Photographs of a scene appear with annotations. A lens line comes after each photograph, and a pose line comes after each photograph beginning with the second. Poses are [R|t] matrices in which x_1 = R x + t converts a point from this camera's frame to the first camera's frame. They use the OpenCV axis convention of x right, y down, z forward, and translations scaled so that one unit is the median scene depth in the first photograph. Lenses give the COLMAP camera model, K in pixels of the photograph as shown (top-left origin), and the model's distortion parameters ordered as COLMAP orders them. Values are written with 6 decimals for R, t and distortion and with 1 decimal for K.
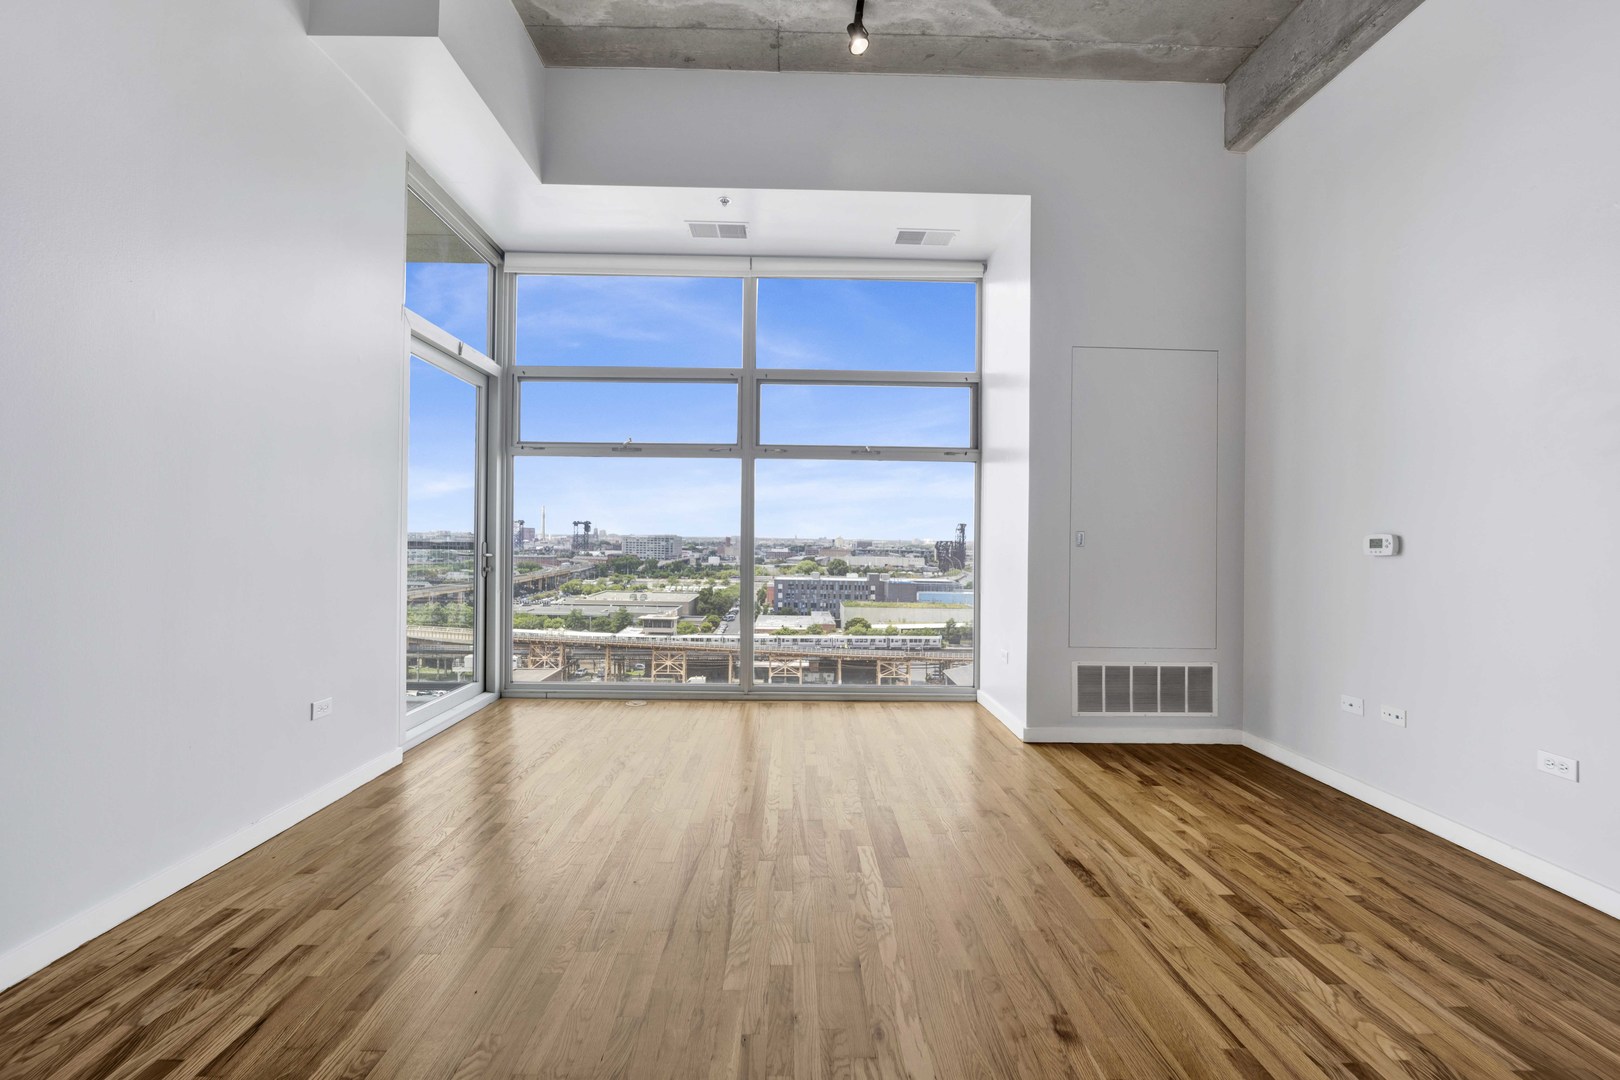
lens RADIAL K [[672.4, 0, 804.2], [0, 672.4, 544.6], [0, 0, 1]] dist [-0.019483, 0.000190]
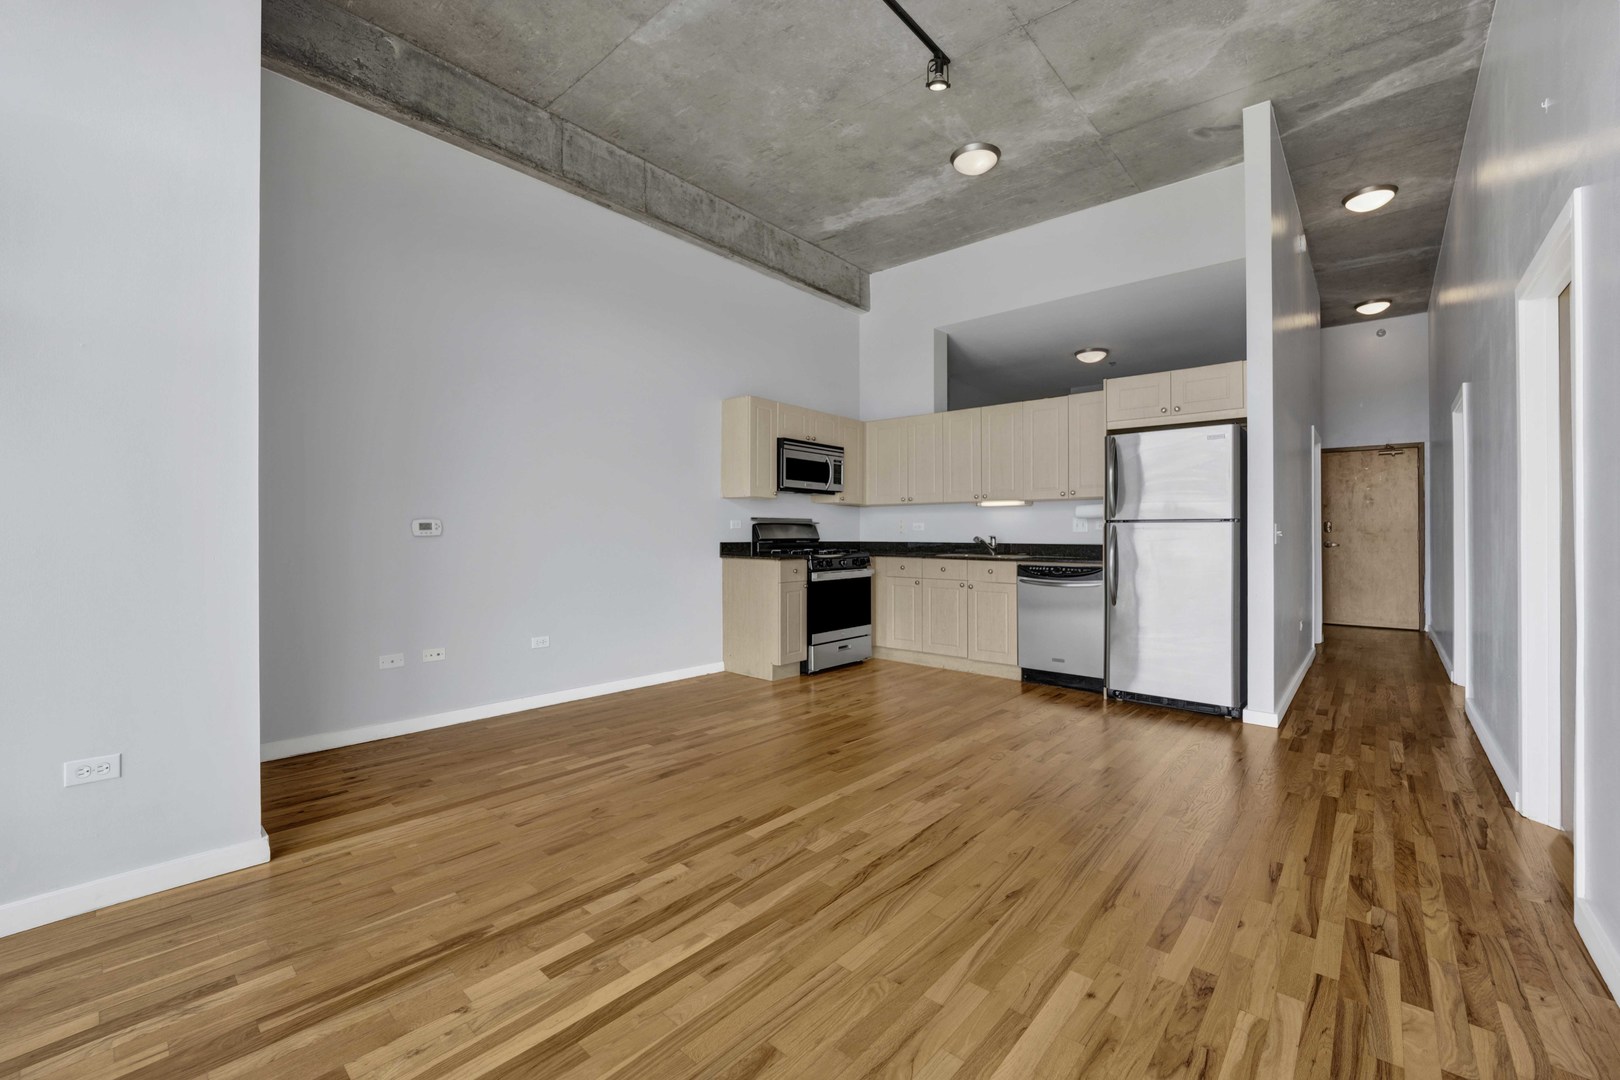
lens RADIAL K [[672.4, 0, 795.0], [0, 672.4, 528.2], [0, 0, 1]] dist [-0.019483, 0.000190]
pose [[-0.730580, -0.014195, 0.682680, -0.676801], [-0.008883, 0.999897, 0.011284, -0.024021], [-0.682770, 0.002180, -0.730630, 1.792521]]
